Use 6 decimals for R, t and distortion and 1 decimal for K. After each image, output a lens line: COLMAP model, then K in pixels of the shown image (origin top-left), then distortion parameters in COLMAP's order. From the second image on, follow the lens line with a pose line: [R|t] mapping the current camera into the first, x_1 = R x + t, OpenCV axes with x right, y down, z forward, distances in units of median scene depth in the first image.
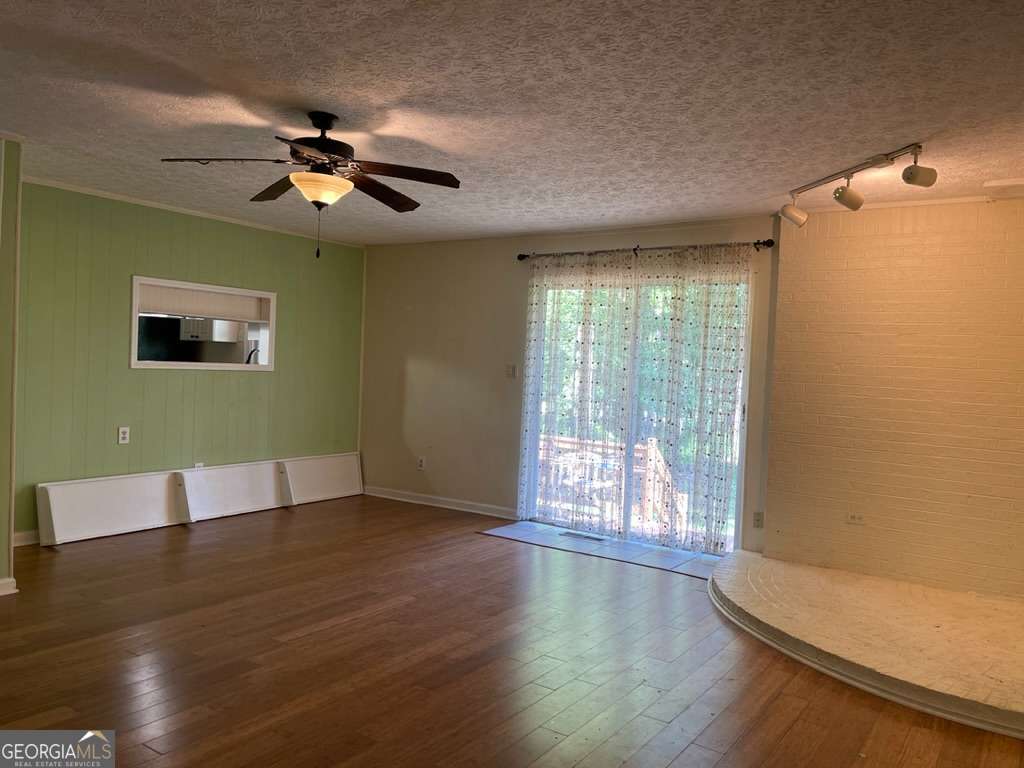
lens RADIAL K [[783.8, 0, 509.2], [0, 783.8, 386.1], [0, 0, 1]] dist [0.043639, -0.032654]
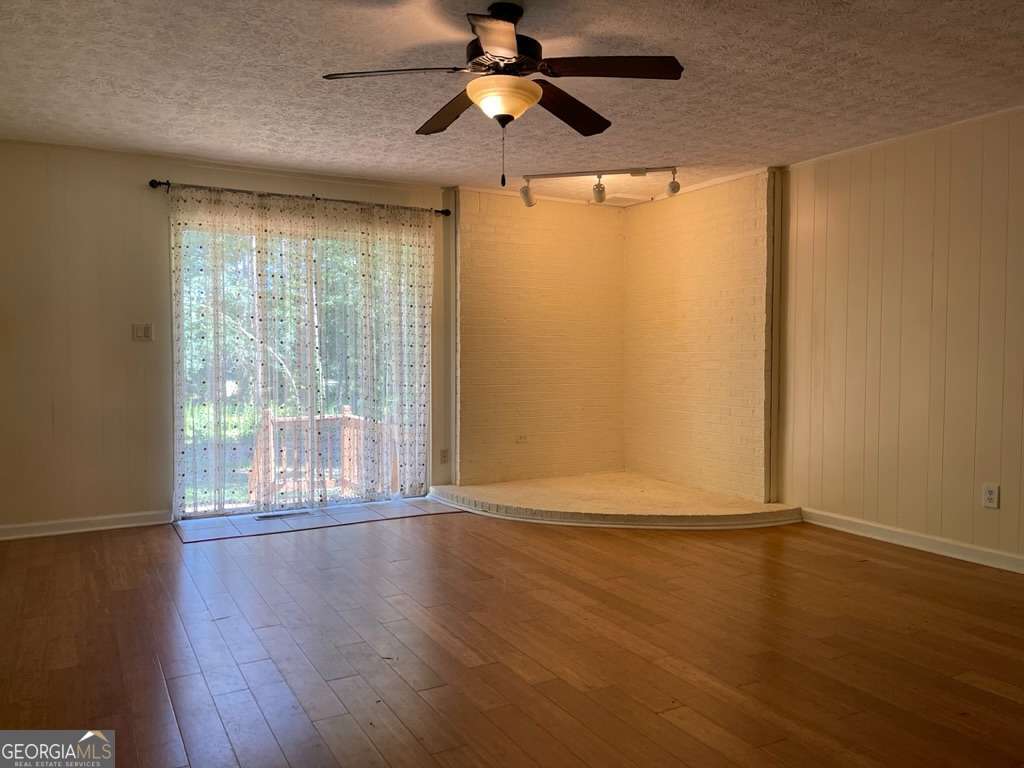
lens RADIAL K [[783.8, 0, 508.5], [0, 783.8, 381.9], [0, 0, 1]] dist [0.043639, -0.032654]
pose [[0.447673, -0.080194, 0.890594, -0.602905], [0.035902, 0.996779, 0.071709, -0.014636], [-0.893476, -0.000128, 0.449110, 0.378356]]
